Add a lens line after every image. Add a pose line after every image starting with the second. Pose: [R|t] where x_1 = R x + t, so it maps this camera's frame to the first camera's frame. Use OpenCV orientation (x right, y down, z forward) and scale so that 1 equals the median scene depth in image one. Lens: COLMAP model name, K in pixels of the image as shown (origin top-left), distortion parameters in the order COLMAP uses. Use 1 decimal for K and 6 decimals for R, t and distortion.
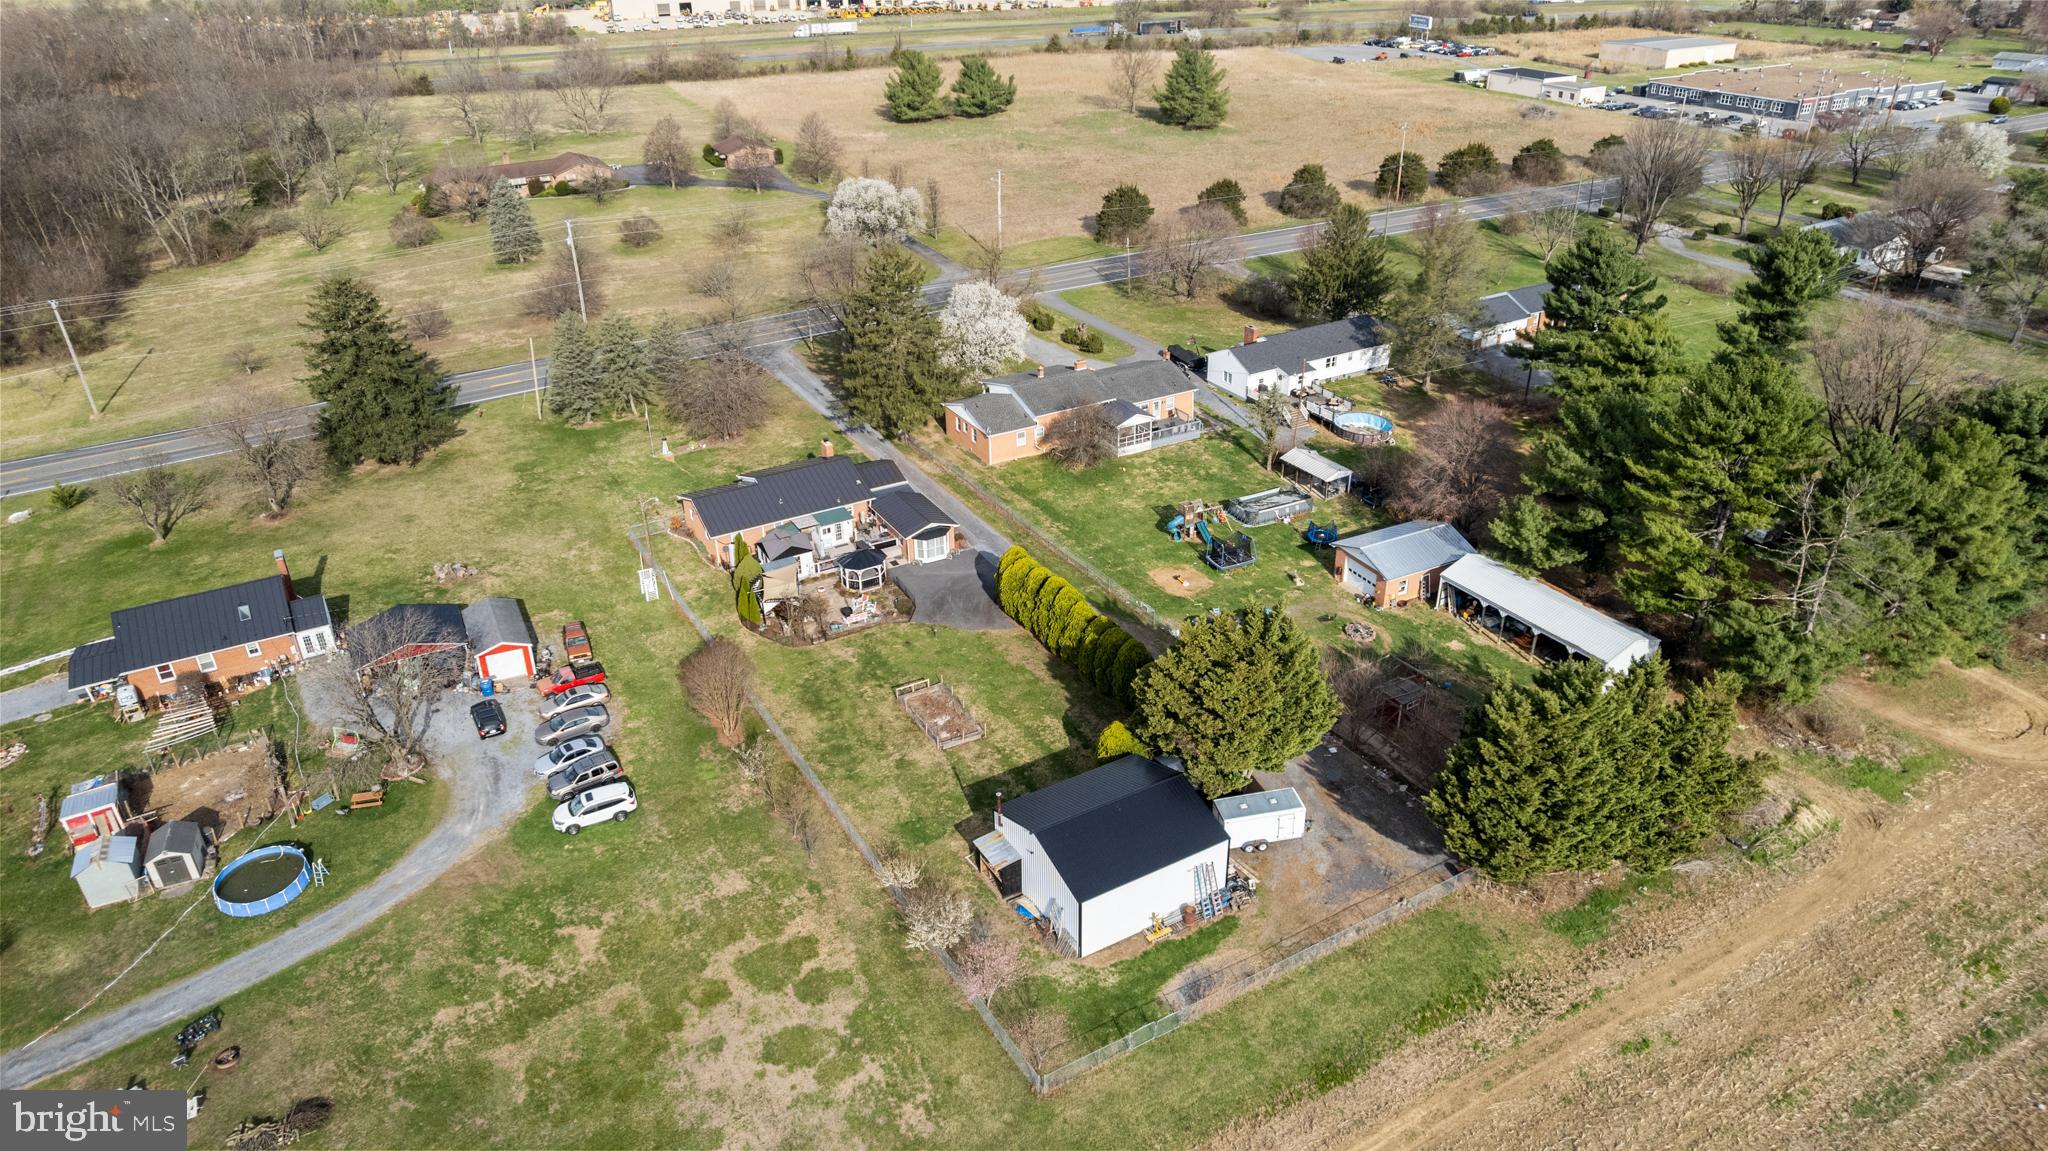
lens RADIAL K [[1314.1, 0, 1022.4], [0, 1314.1, 574.7], [0, 0, 1]] dist [-0.040281, 0.020463]
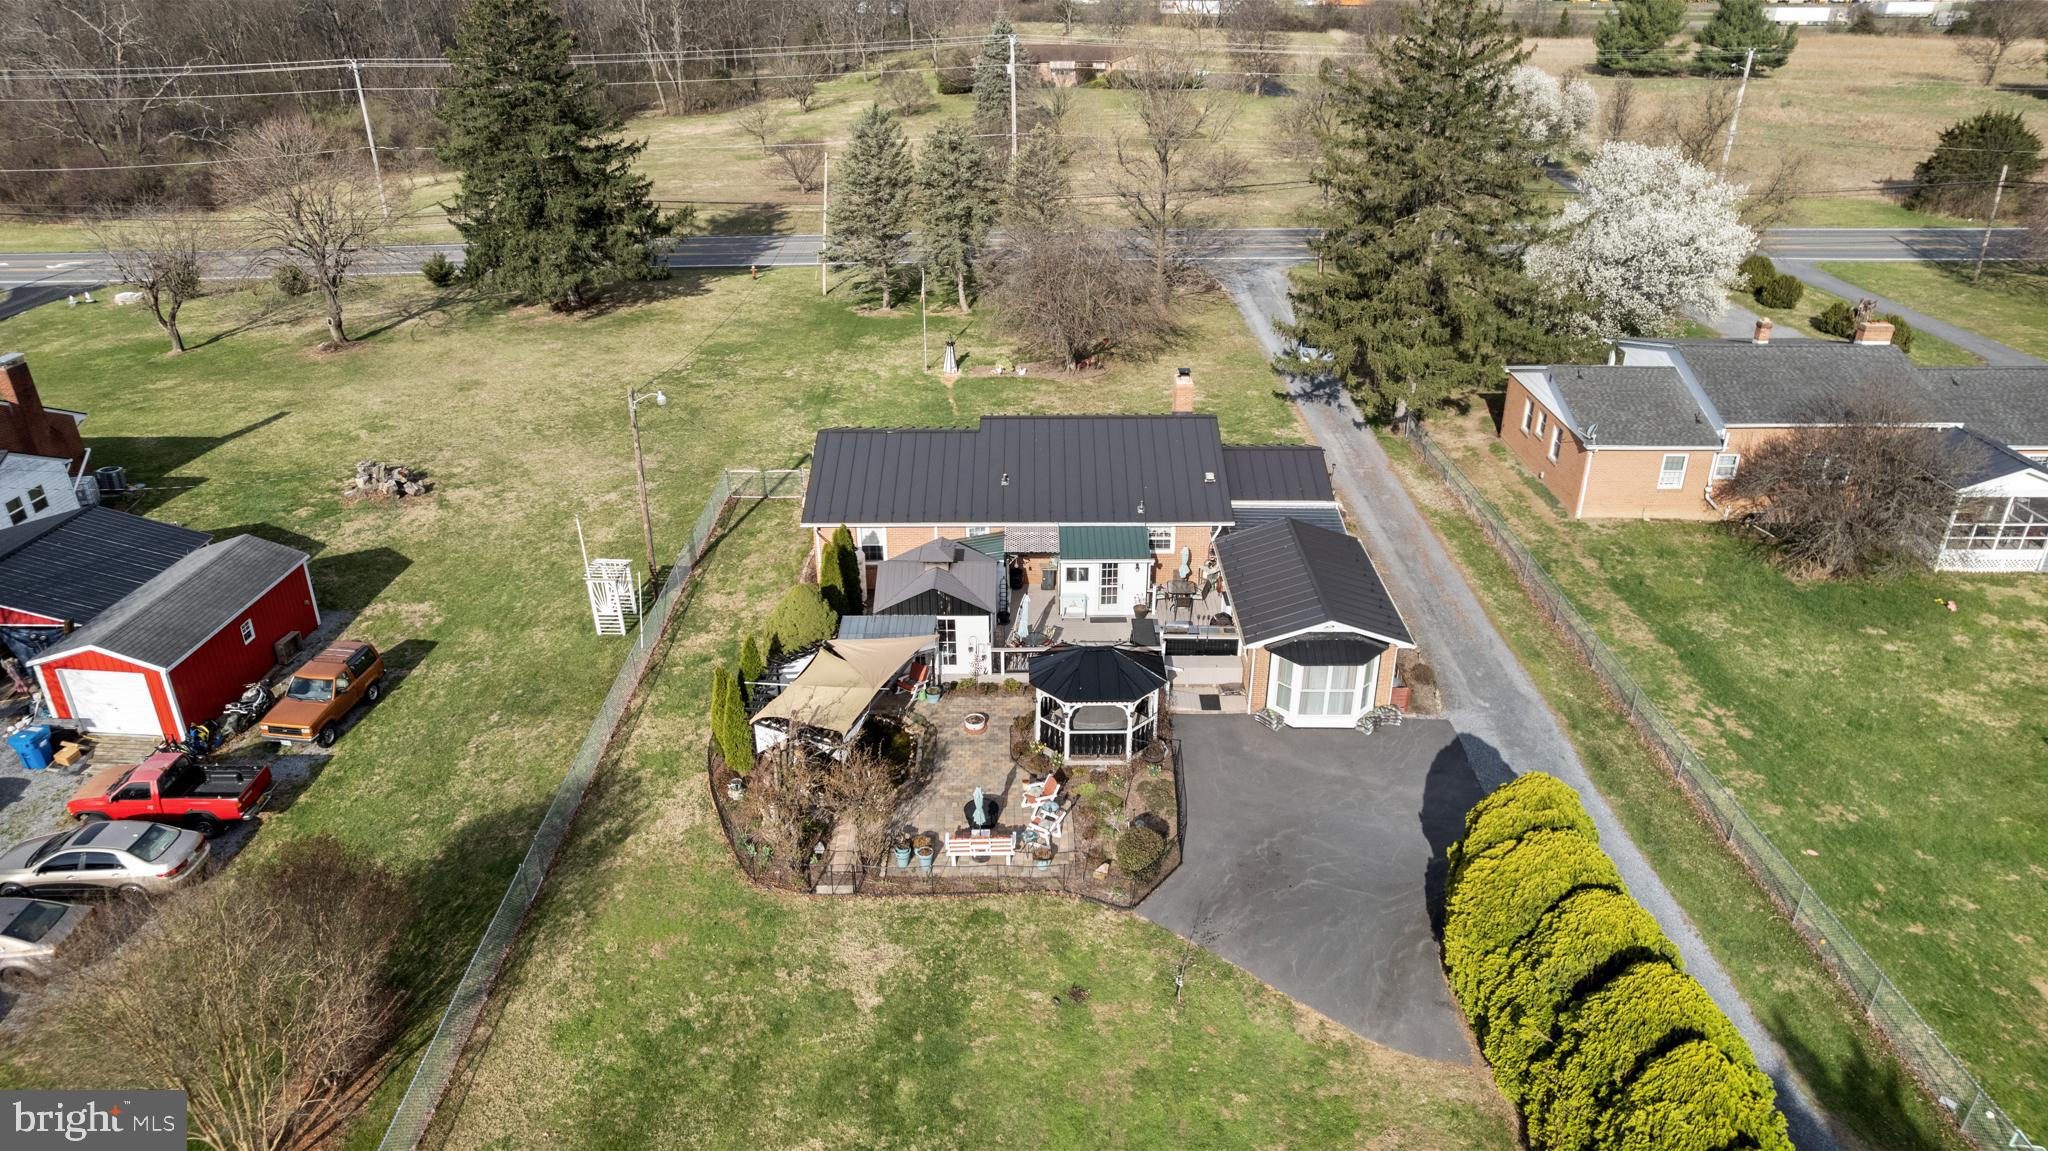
lens RADIAL K [[1314.1, 0, 1026.2], [0, 1314.1, 564.4], [0, 0, 1]] dist [-0.040281, 0.020463]
pose [[0.869827, 0.227272, -0.437892, 0.008518], [-0.244660, 0.969457, 0.017170, -0.036141], [0.428419, 0.092200, 0.898864, 0.588507]]
